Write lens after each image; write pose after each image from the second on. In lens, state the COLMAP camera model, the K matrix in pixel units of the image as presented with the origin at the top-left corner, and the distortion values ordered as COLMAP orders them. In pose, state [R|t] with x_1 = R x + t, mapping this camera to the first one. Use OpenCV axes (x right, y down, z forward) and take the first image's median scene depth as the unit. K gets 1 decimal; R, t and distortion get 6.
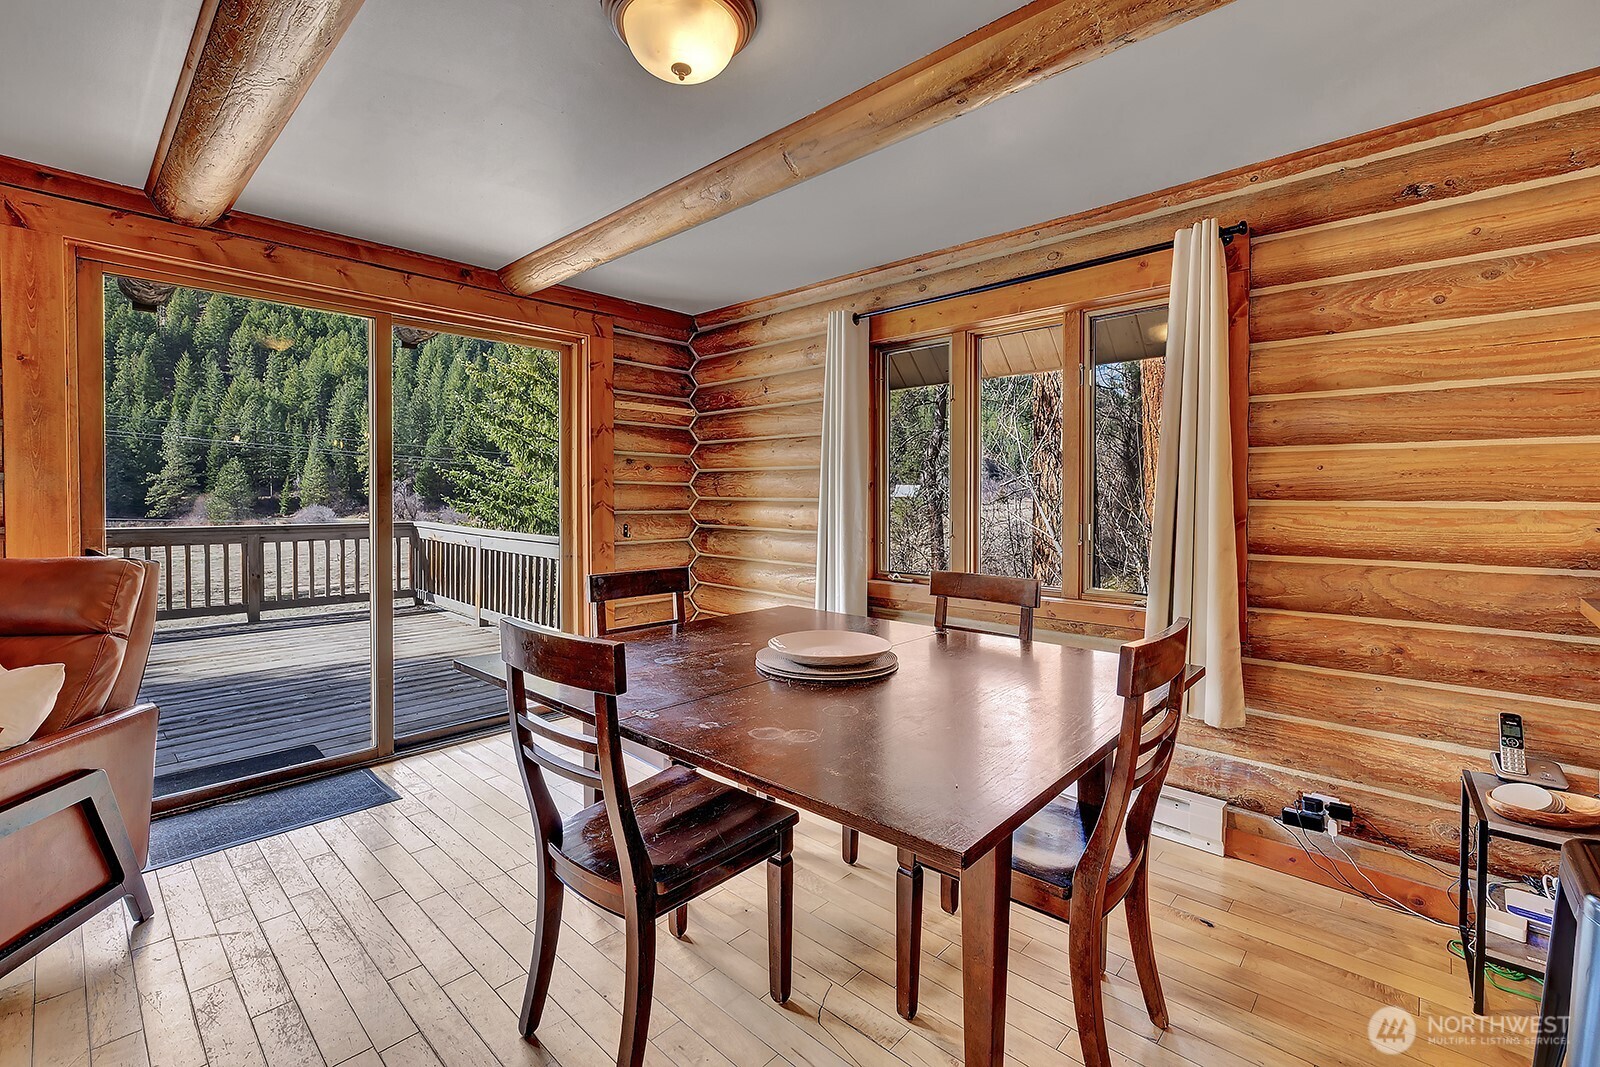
lens RADIAL K [[683.5, 0, 807.2], [0, 683.5, 502.4], [0, 0, 1]] dist [-0.000312, -0.000209]
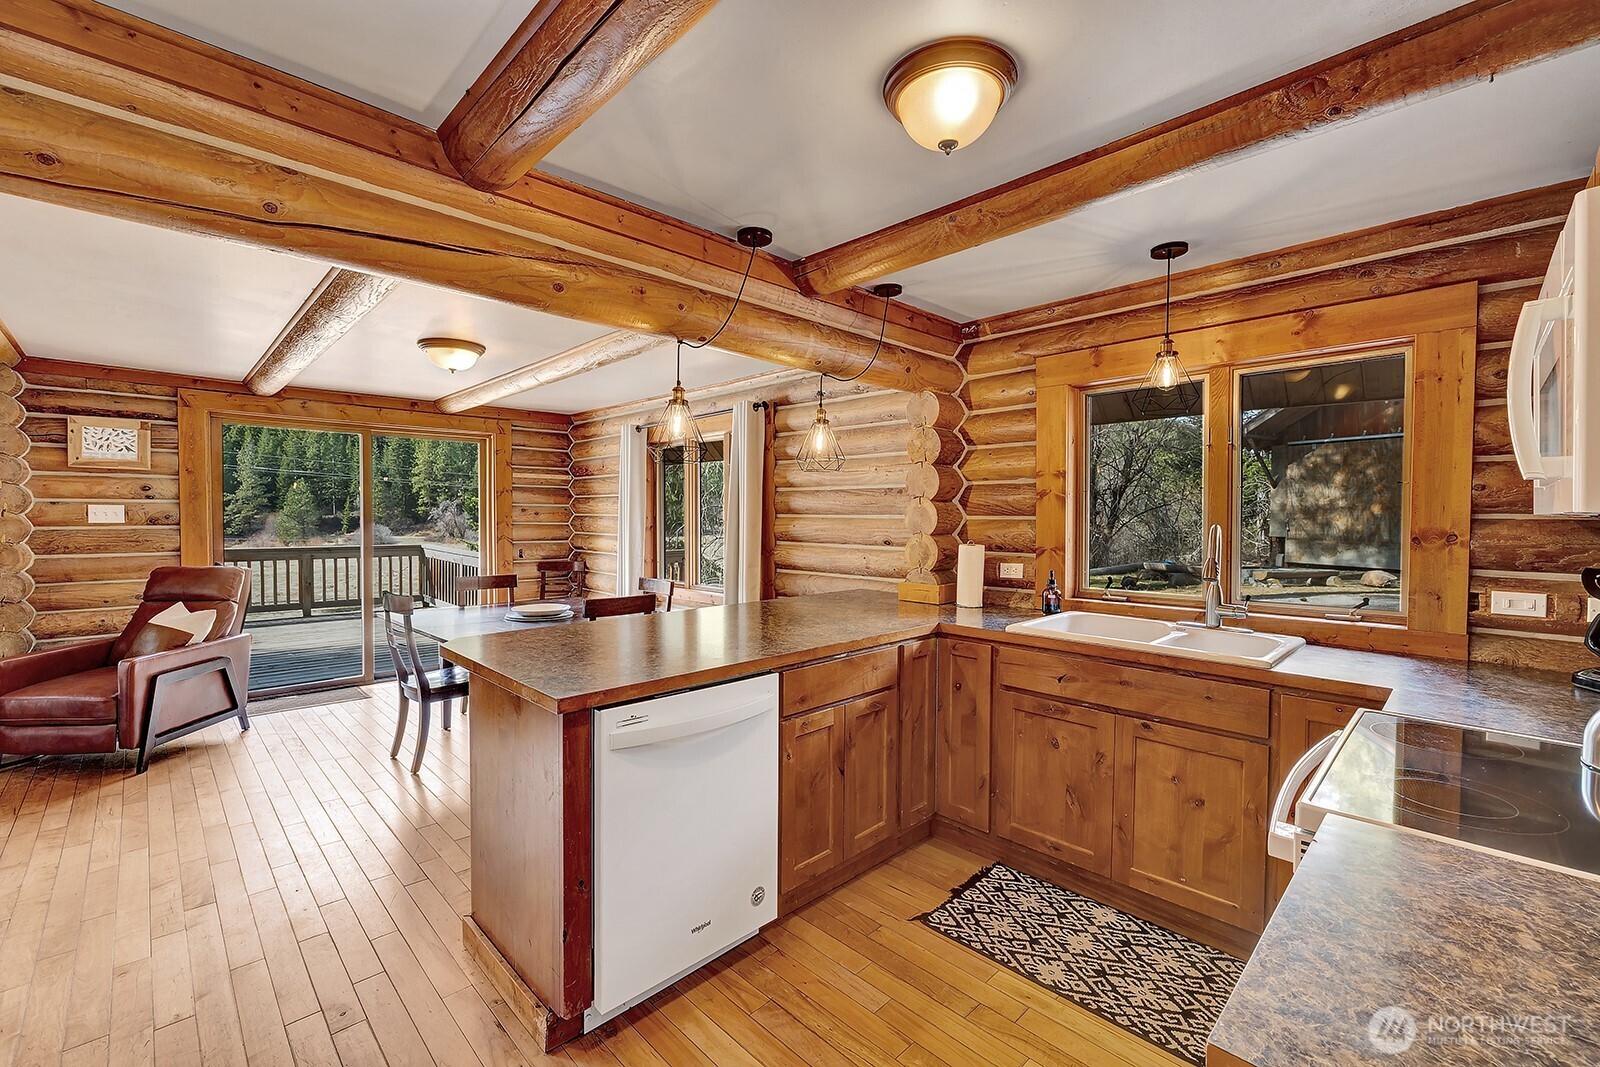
lens RADIAL K [[683.5, 0, 798.7], [0, 683.5, 526.2], [0, 0, 1]] dist [-0.000312, -0.000209]
pose [[0.997632, 0.002205, -0.068743, 0.456514], [-0.001734, 0.999975, 0.006920, -0.032250], [0.068757, -0.006785, 0.997610, -0.510149]]
